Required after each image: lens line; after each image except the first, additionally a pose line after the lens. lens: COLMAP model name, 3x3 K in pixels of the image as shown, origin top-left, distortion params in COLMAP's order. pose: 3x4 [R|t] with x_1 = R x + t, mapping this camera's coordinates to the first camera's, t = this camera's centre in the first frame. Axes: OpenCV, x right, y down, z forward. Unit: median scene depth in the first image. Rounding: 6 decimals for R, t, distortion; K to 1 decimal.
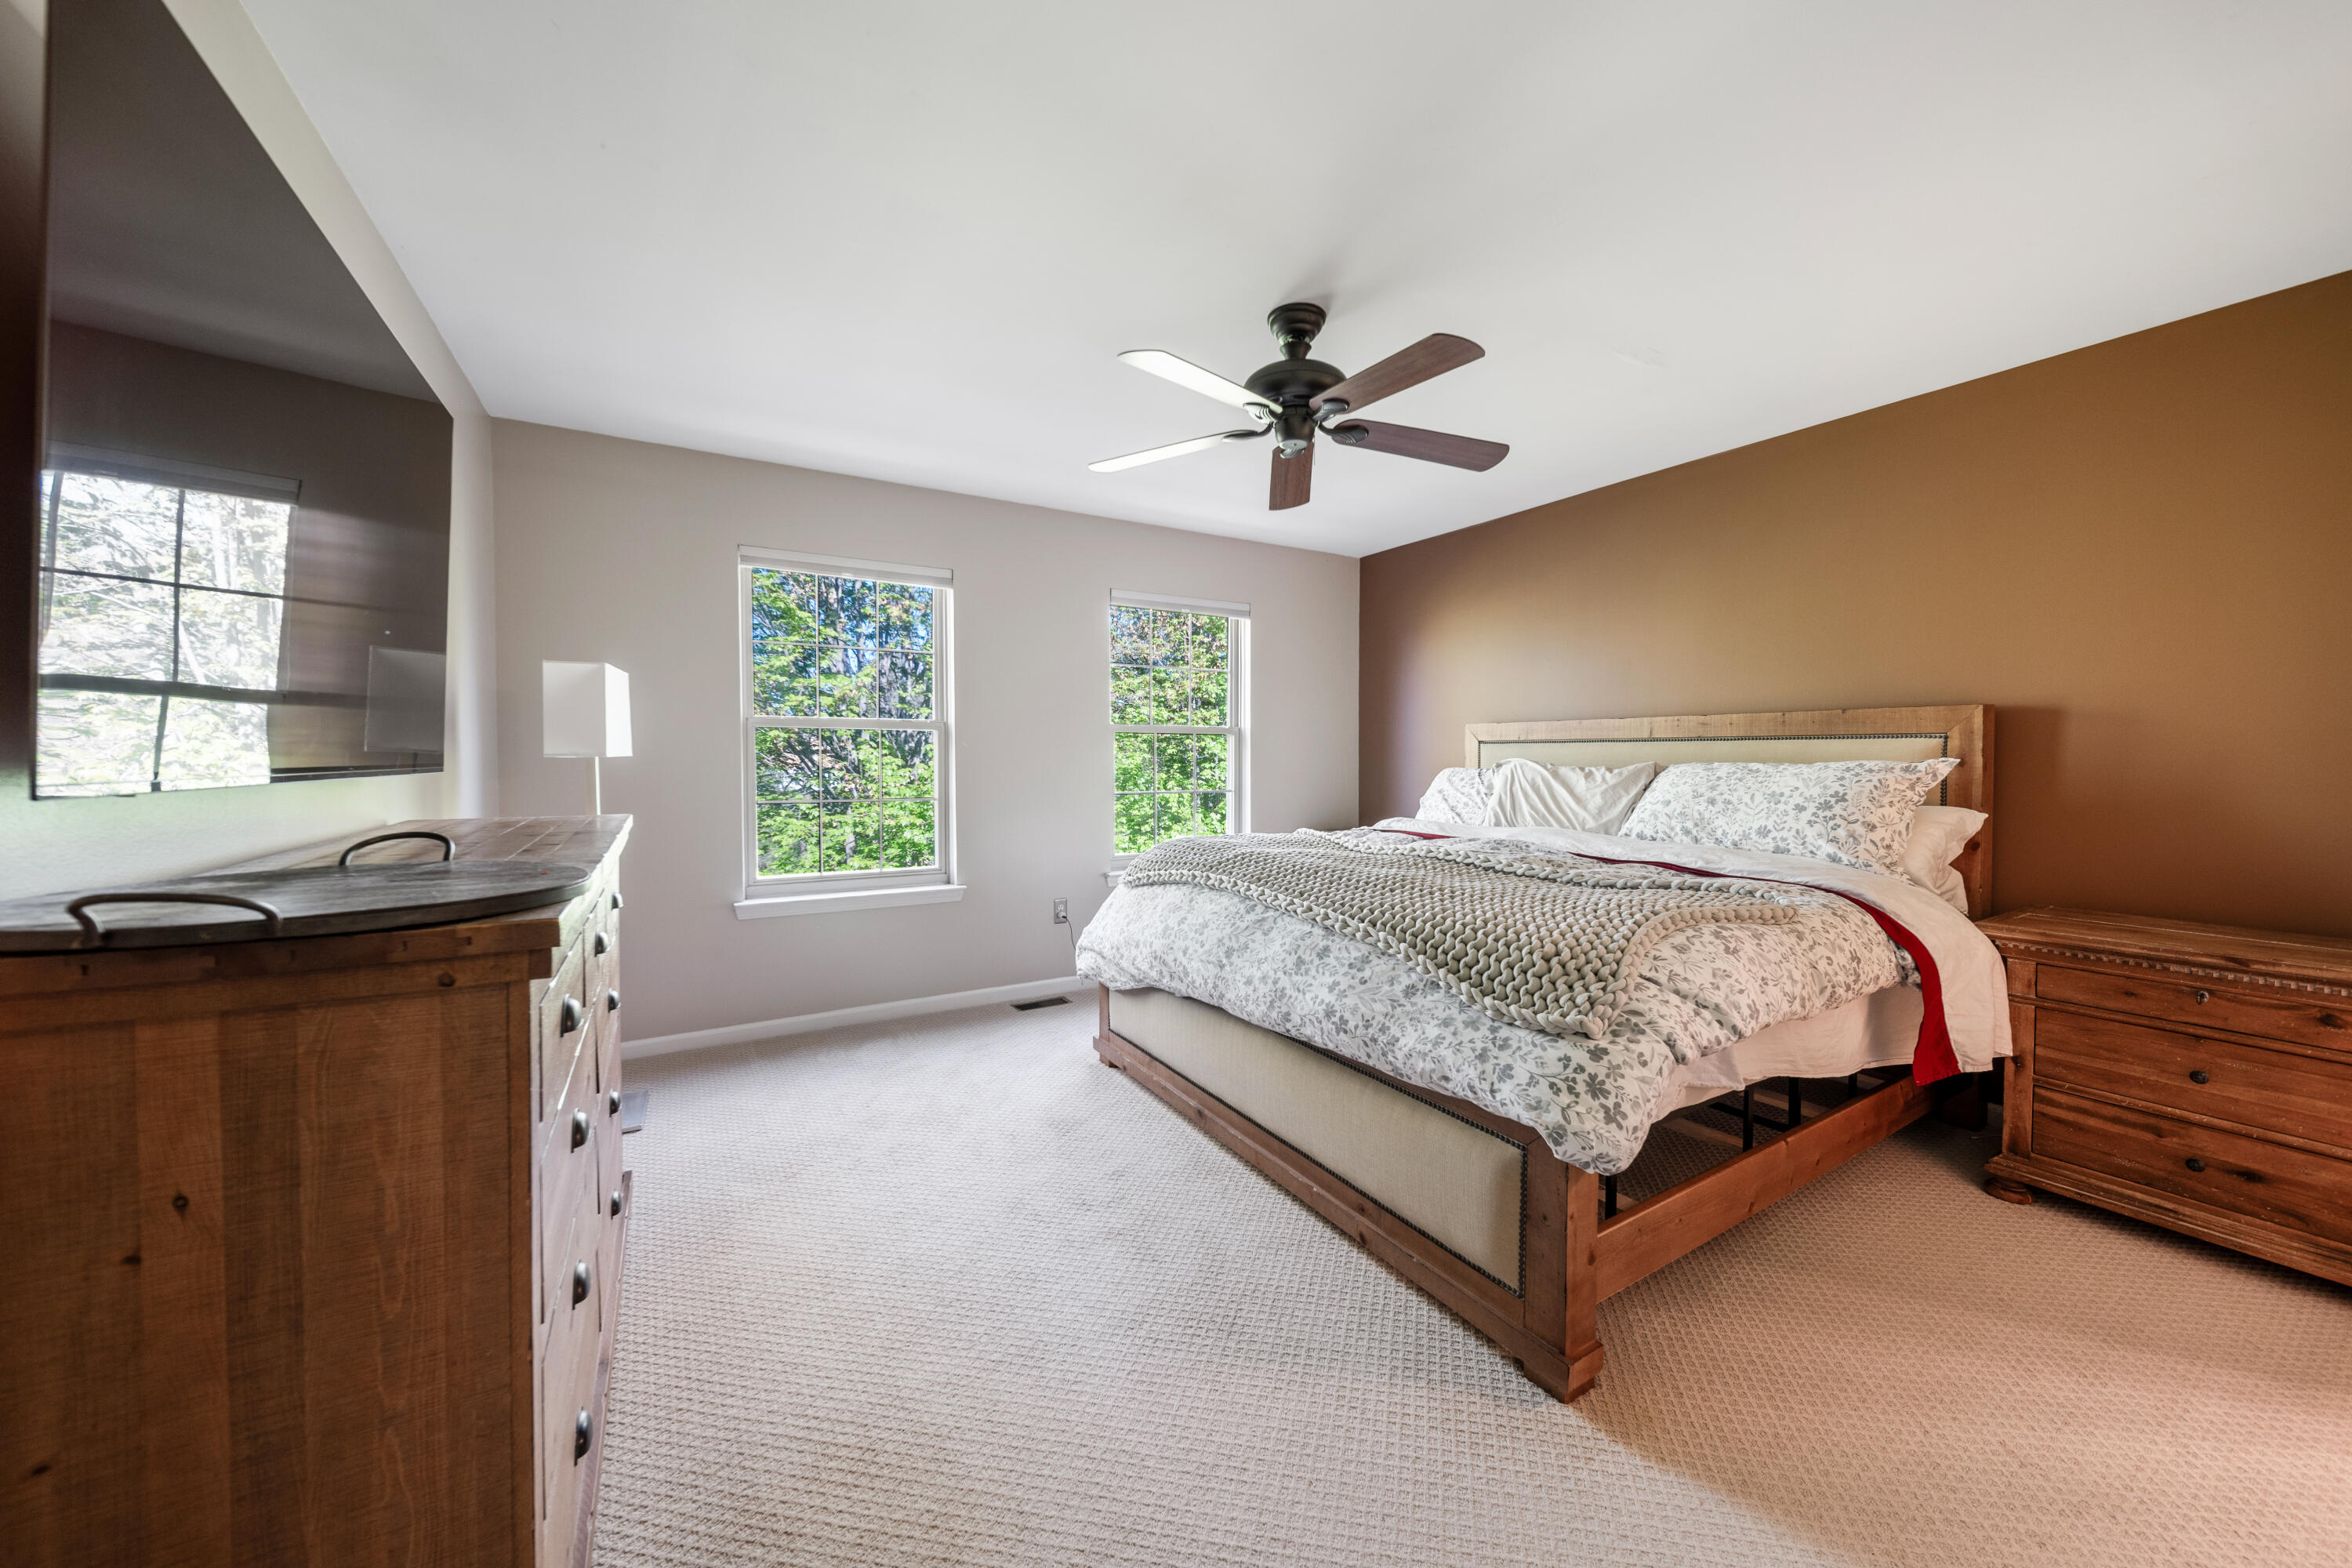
lens RADIAL K [[846.1, 0, 1170.3], [0, 846.1, 731.8], [0, 0, 1]] dist [-0.000222, -0.000033]
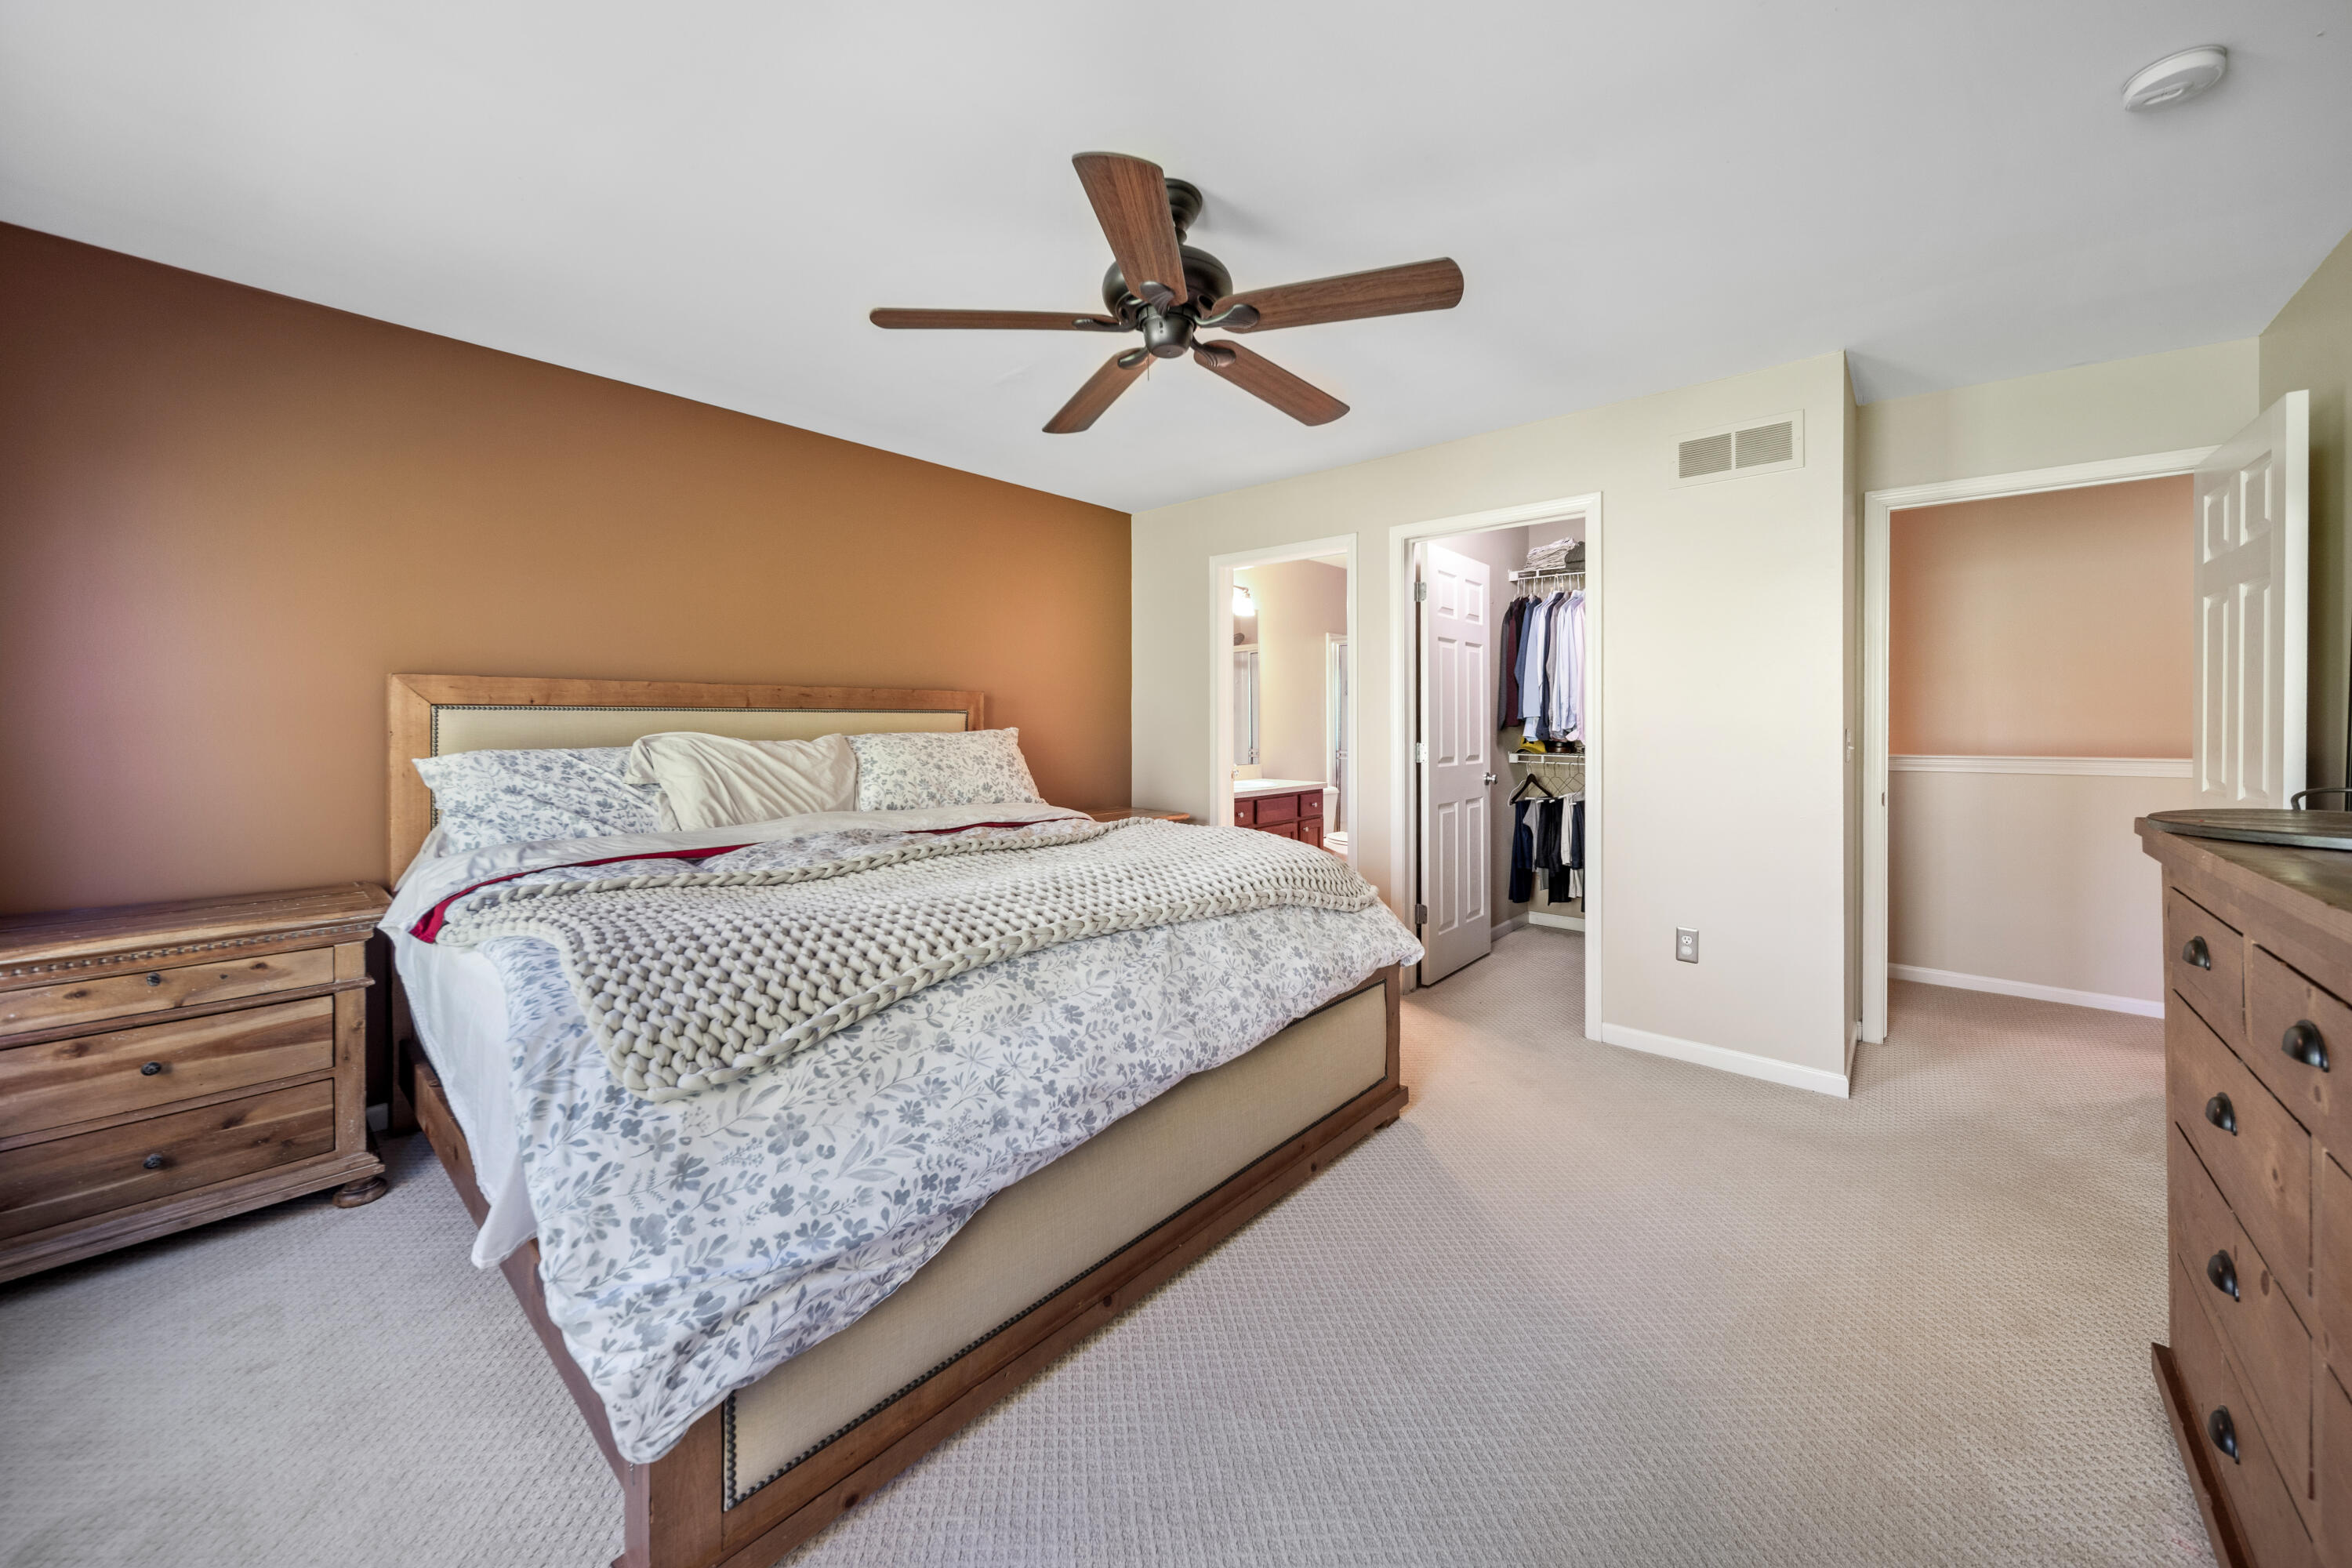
lens RADIAL K [[846.1, 0, 1170.3], [0, 846.1, 731.8], [0, 0, 1]] dist [-0.000222, -0.000033]
pose [[-0.313653, -0.016595, 0.949393, -0.567293], [-0.030990, 0.999494, 0.007232, 0.017309], [-0.949032, -0.027153, -0.314008, 1.119971]]
